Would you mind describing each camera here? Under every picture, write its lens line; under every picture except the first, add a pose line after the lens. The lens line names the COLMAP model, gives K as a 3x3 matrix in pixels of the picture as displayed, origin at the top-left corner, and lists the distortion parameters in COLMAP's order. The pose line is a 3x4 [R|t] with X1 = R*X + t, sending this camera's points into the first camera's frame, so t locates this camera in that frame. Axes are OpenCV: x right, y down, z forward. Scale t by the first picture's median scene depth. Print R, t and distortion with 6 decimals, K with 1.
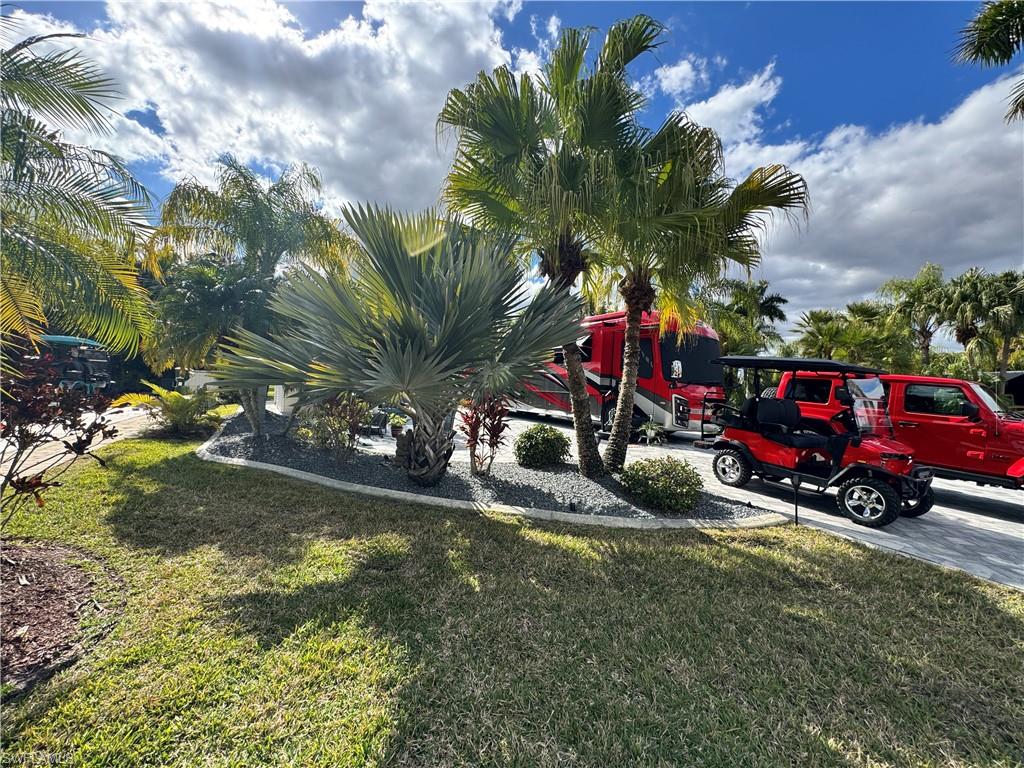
lens RADIAL K [[412.6, 0, 512.0], [0, 412.6, 384.0], [0, 0, 1]] dist [-0.015511, 0.000399]
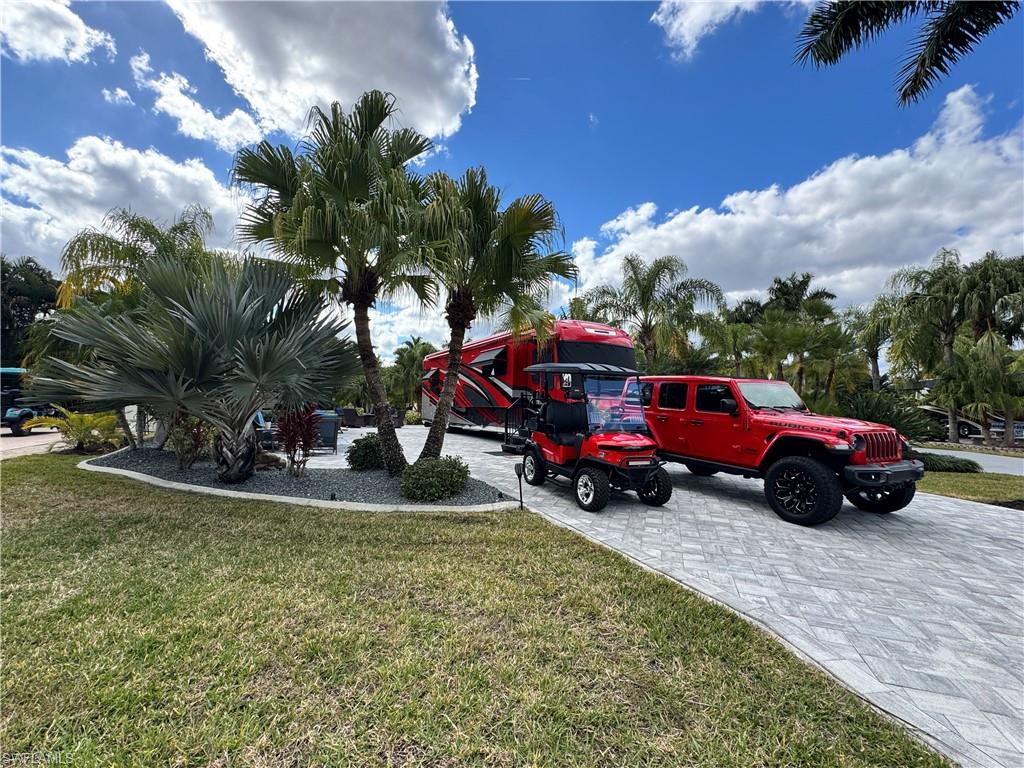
lens RADIAL K [[460.5, 0, 513.5], [0, 460.5, 389.5], [0, 0, 1]] dist [-0.001519, -0.000389]
pose [[0.997275, -0.030466, -0.067187, 0.575088], [0.028812, 0.999261, -0.025462, 0.029274], [0.067913, 0.023457, 0.997415, -0.227298]]
